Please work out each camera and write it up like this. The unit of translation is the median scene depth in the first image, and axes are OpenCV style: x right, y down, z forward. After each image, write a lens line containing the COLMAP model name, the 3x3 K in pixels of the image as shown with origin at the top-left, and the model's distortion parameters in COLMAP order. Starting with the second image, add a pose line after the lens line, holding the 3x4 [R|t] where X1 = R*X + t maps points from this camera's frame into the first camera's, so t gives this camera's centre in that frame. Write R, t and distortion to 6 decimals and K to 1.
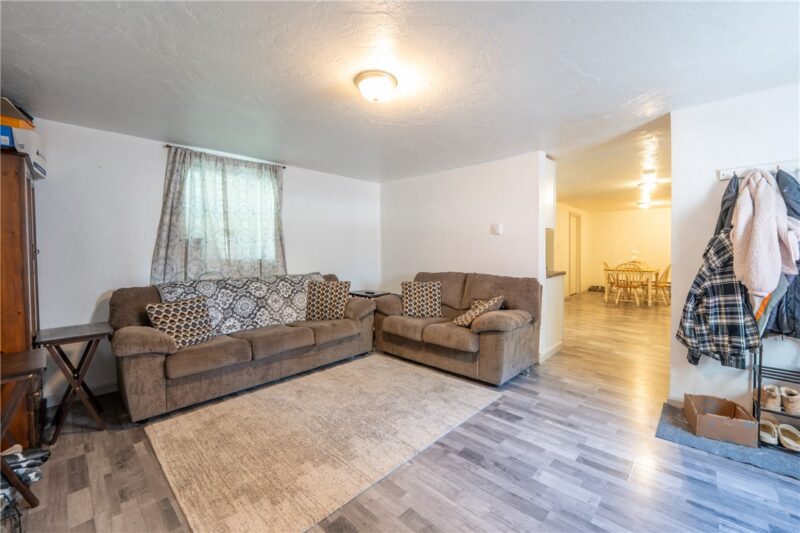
lens RADIAL K [[328.1, 0, 402.0], [0, 328.1, 255.2], [0, 0, 1]] dist [-0.010836, -0.000130]
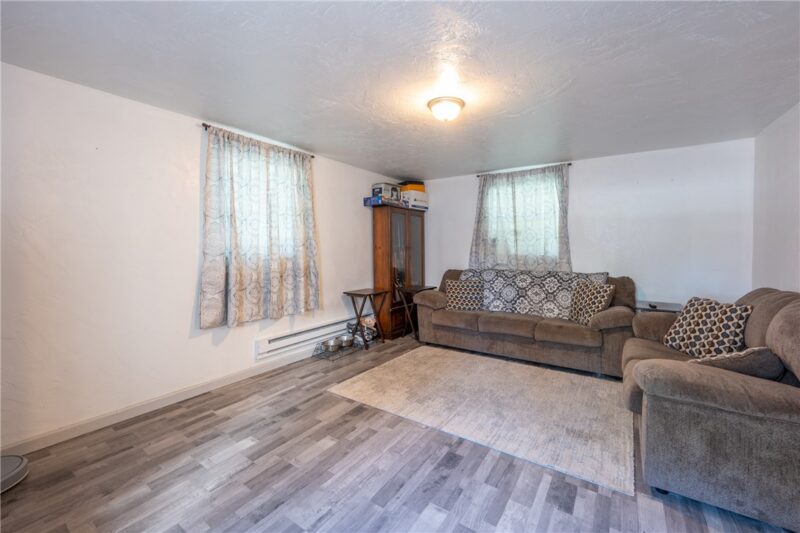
lens RADIAL K [[328.1, 0, 402.0], [0, 328.1, 255.2], [0, 0, 1]] dist [-0.010836, -0.000130]
pose [[0.163637, 0.028954, -0.986096, 0.684597], [-0.019081, 0.999475, 0.026181, -0.009784], [0.986336, 0.014531, 0.164104, 0.420077]]
